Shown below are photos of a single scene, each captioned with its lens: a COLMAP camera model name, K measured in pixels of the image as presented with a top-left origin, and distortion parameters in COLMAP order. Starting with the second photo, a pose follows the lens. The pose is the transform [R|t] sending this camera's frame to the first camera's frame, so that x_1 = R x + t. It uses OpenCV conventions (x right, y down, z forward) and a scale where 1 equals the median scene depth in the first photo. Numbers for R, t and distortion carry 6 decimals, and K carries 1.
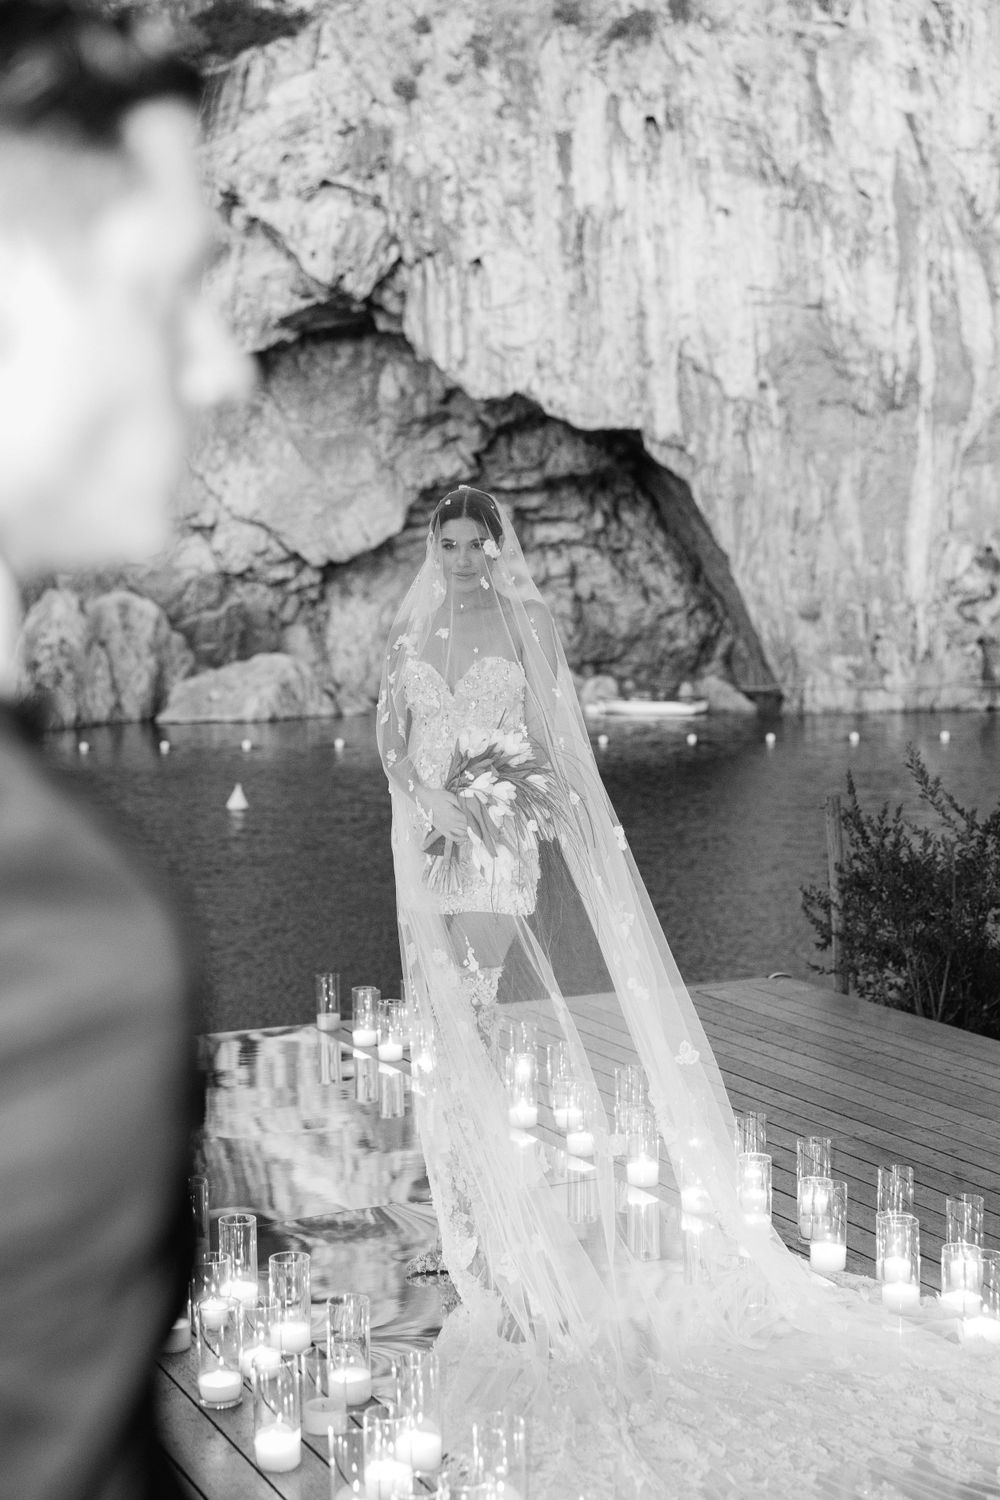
lens RADIAL K [[2273.3, 0, 500.0], [0, 2273.3, 750.0], [0, 0, 1]] dist [0.037234, -0.015209]
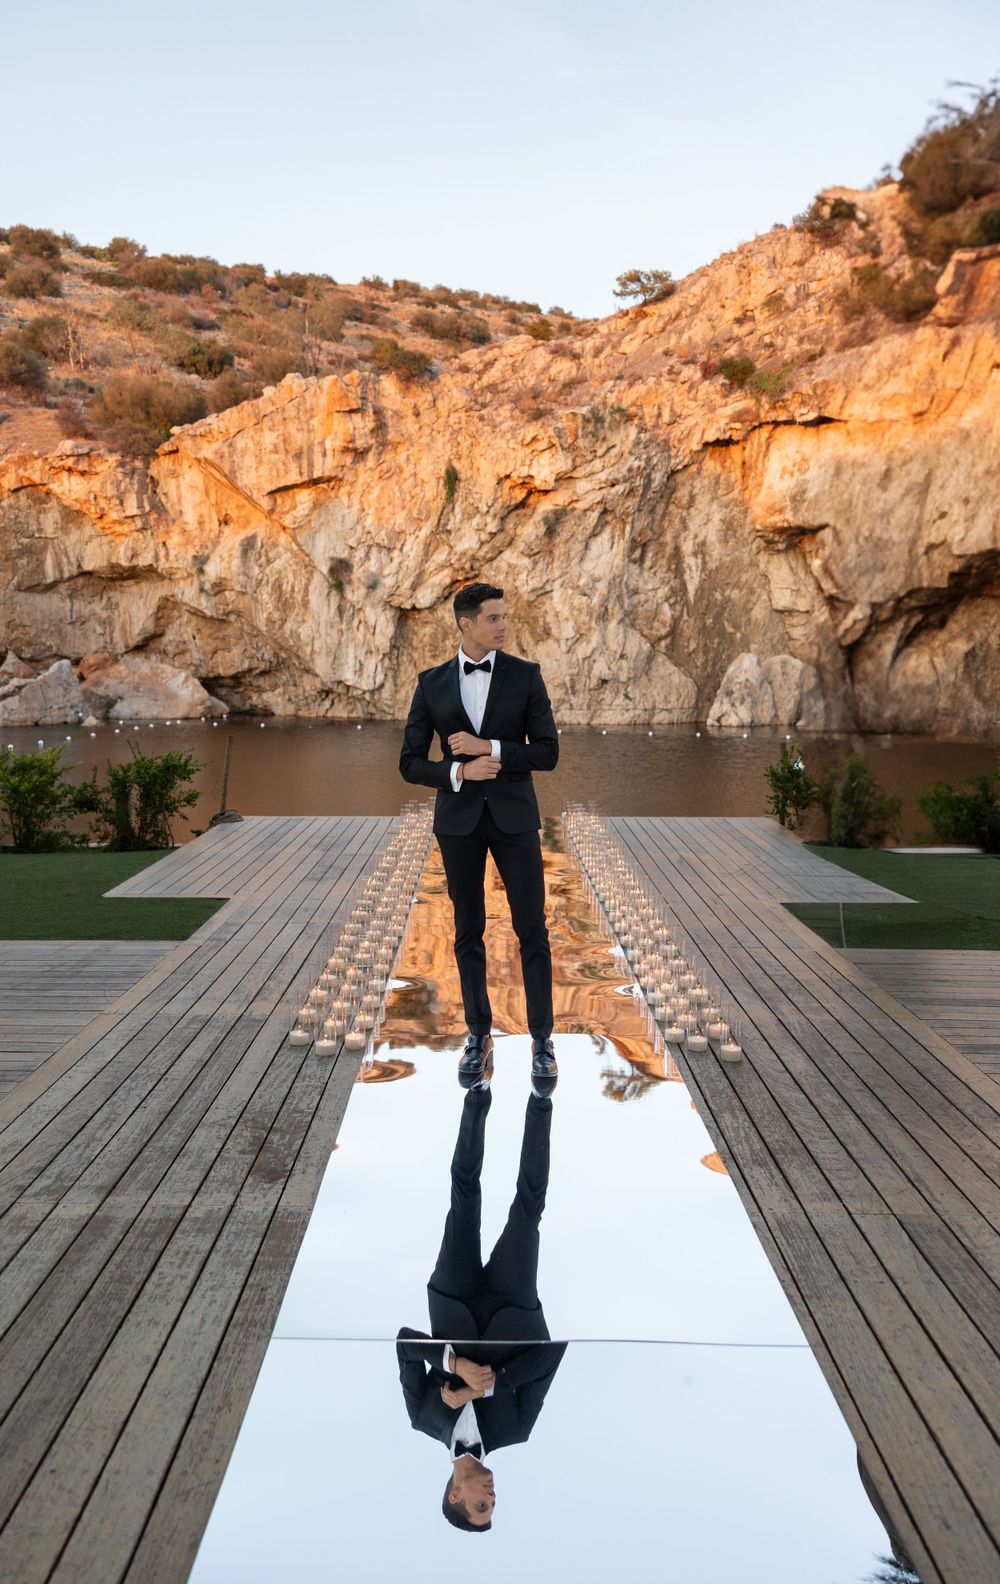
lens RADIAL K [[1275.9, 0, 480.6], [0, 1275.9, 797.1], [0, 0, 1]] dist [0.012064, 0.007320]
pose [[0.903626, 0.065314, -0.423314, 0.061928], [-0.047296, 0.997477, 0.052942, 0.002967], [0.425703, -0.027819, 0.904435, -0.051937]]
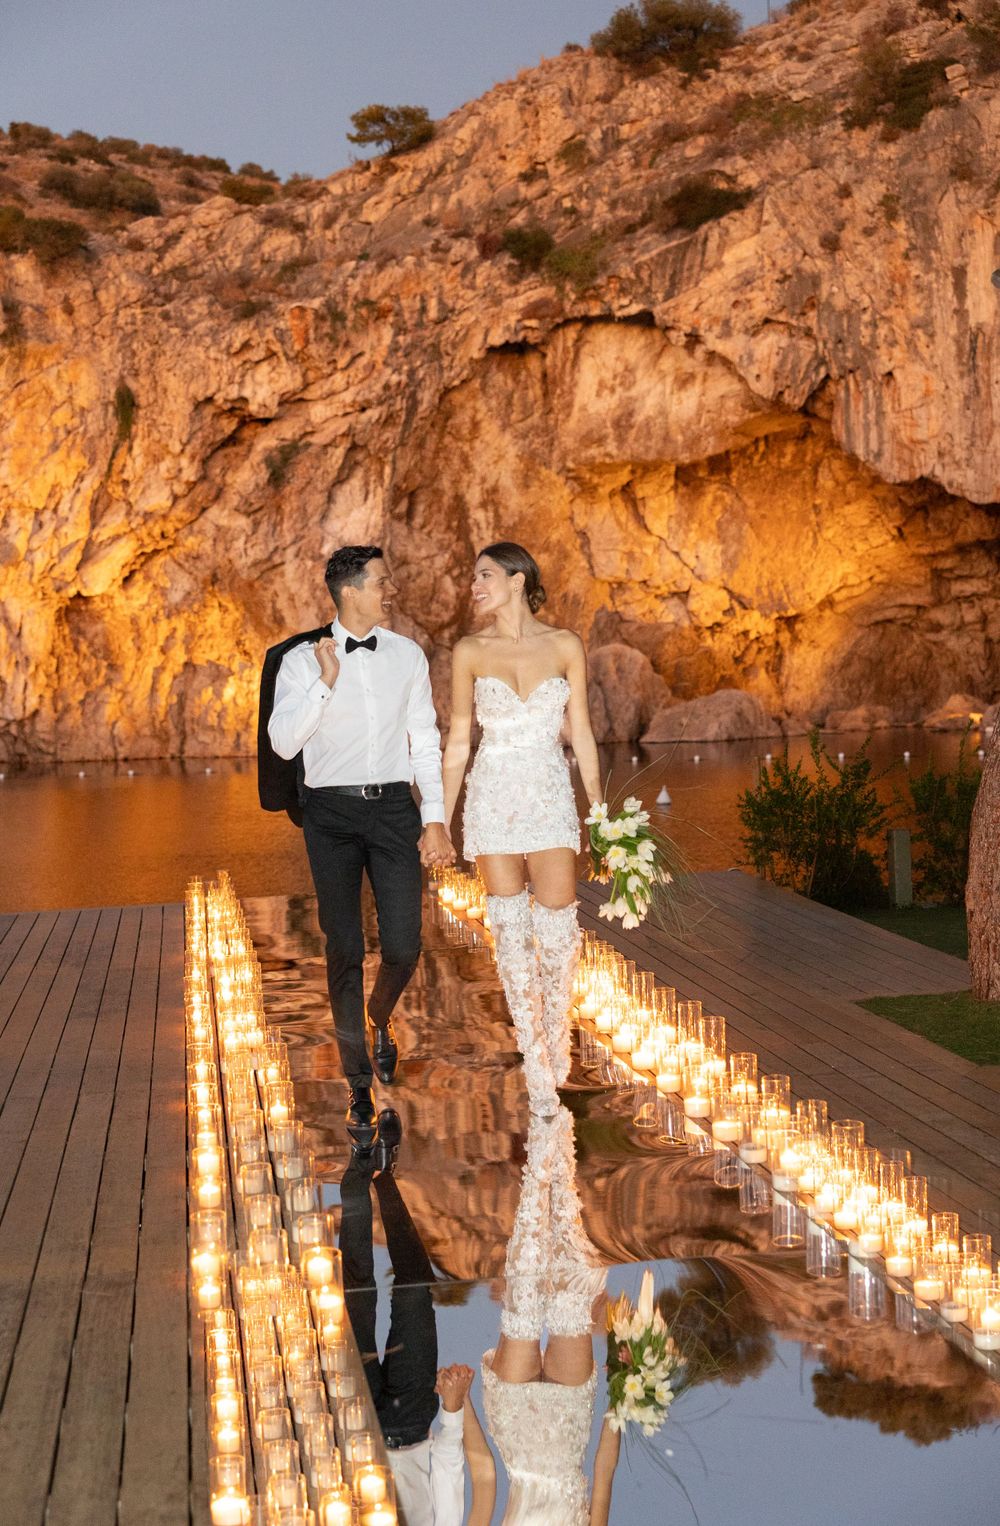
lens RADIAL K [[1839.1, 0, 466.4], [0, 1839.1, 784.8], [0, 0, 1]] dist [-0.000702, 0.050262]
pose [[0.961554, -0.000420, -0.274616, 0.044117], [0.002499, 0.999971, 0.007222, 0.004275], [0.274605, -0.007630, 0.961527, -0.043435]]
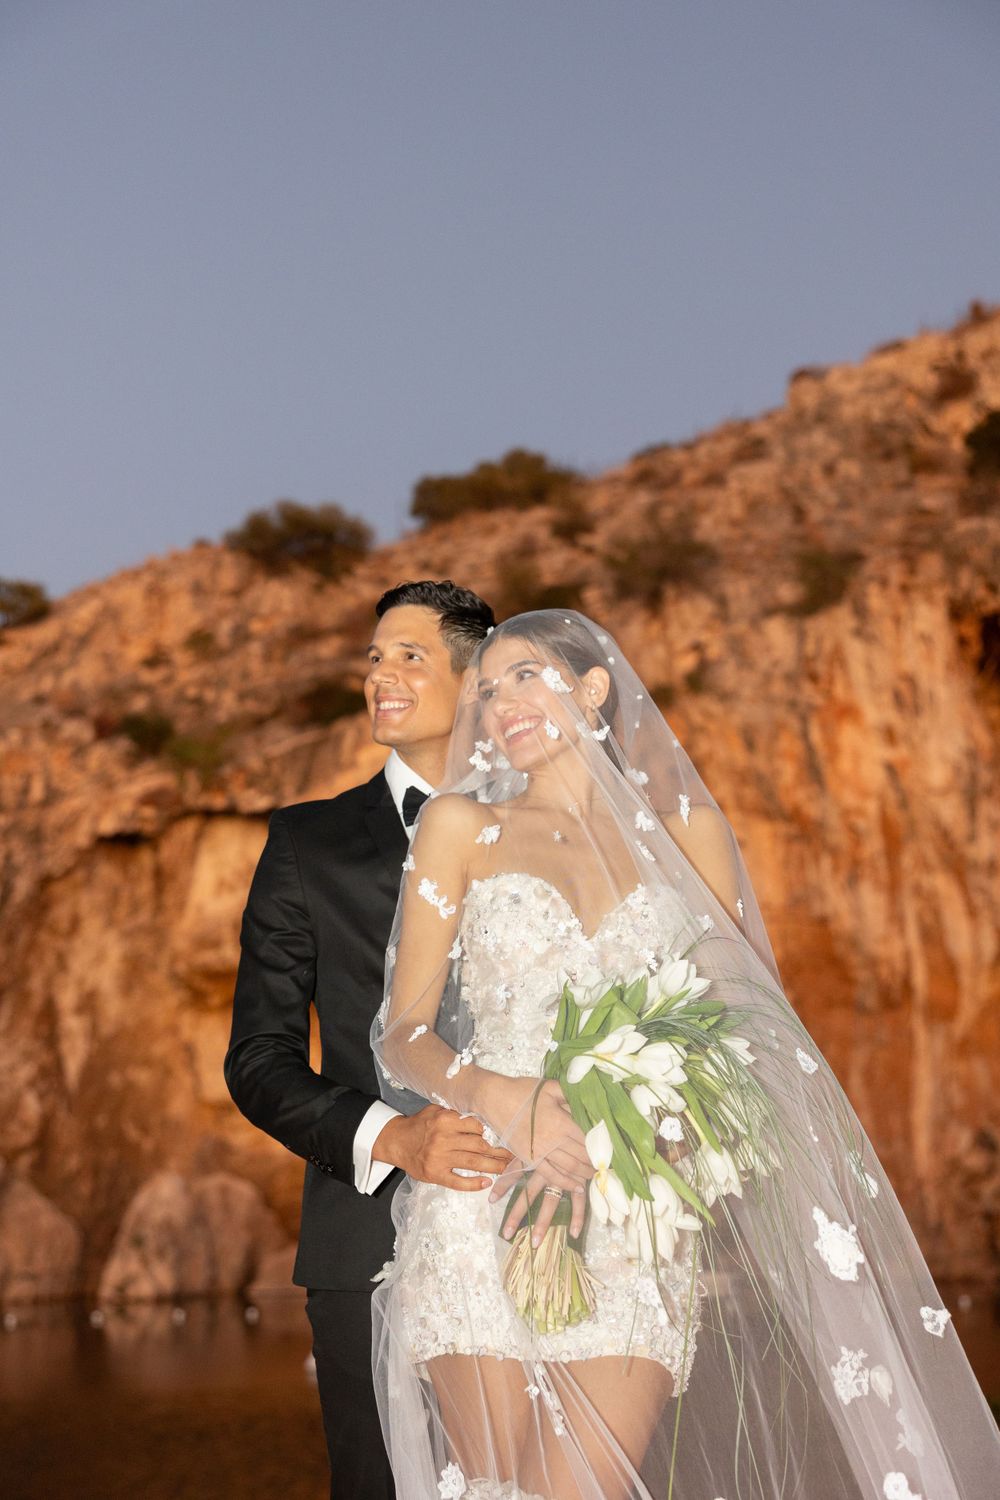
lens RADIAL K [[1862.8, 0, 490.1], [0, 1862.8, 747.8], [0, 0, 1]] dist [0.004011, 0.034220]
pose [[0.999462, -0.013490, -0.029884, -0.001320], [0.003952, 0.954365, -0.298617, 0.005916], [0.032548, 0.298339, 0.953905, 0.052210]]
